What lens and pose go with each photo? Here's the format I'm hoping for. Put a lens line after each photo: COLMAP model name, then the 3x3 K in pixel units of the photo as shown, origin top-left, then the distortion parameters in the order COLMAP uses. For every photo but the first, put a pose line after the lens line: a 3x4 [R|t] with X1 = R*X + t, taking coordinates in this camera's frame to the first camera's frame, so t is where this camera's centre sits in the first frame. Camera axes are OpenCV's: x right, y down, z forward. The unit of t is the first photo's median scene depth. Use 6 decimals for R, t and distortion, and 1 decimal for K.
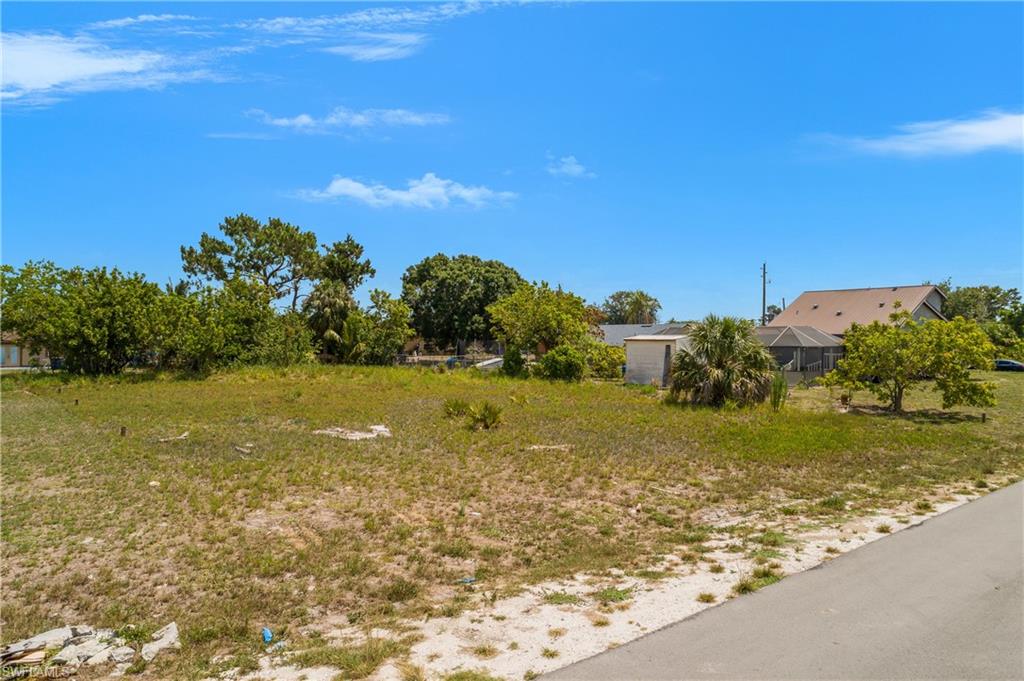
lens RADIAL K [[682.9, 0, 514.2], [0, 682.9, 341.8], [0, 0, 1]] dist [-0.008894, 0.005576]
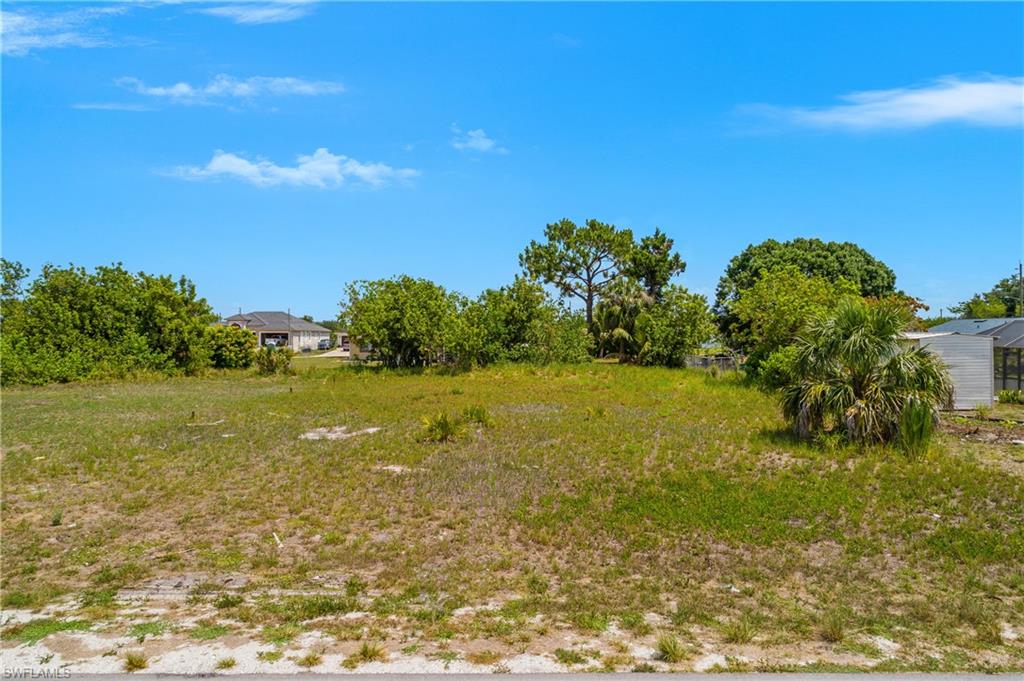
lens RADIAL K [[682.9, 0, 514.2], [0, 682.9, 341.8], [0, 0, 1]] dist [-0.008894, 0.005576]
pose [[0.778893, 0.002604, -0.627151, 0.221652], [-0.000312, 0.999993, 0.003765, -0.001858], [0.627157, -0.002737, 0.778888, 0.139929]]
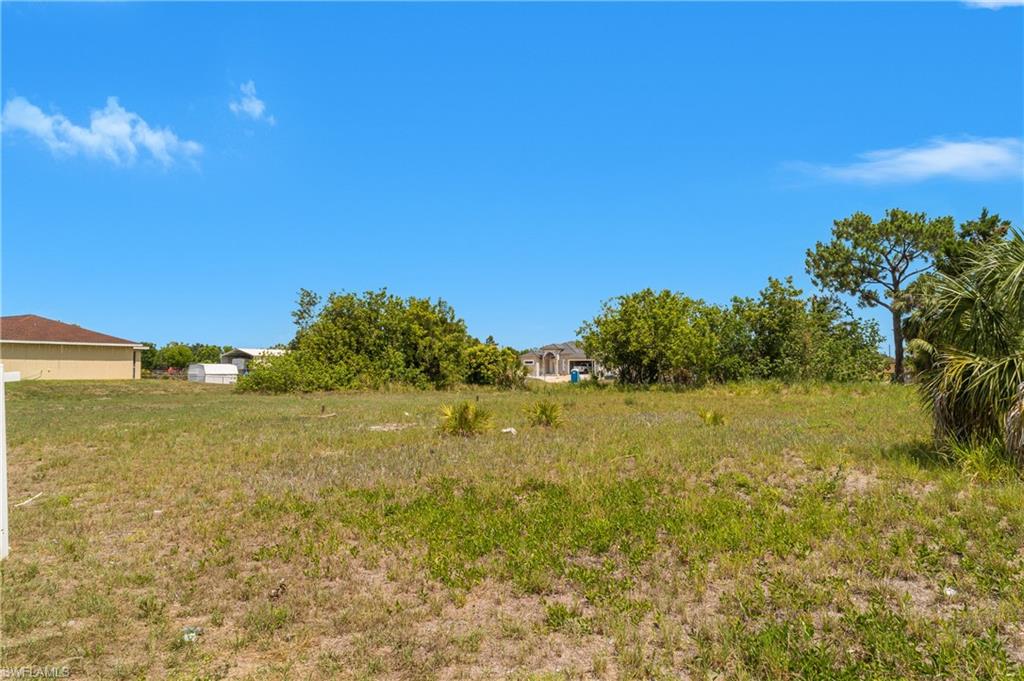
lens RADIAL K [[682.9, 0, 514.2], [0, 682.9, 341.8], [0, 0, 1]] dist [-0.008894, 0.005576]
pose [[0.379413, -0.042973, -0.924229, 0.254111], [-0.002985, 0.998859, -0.047669, 0.022454], [0.925223, 0.020845, 0.378852, 0.290388]]
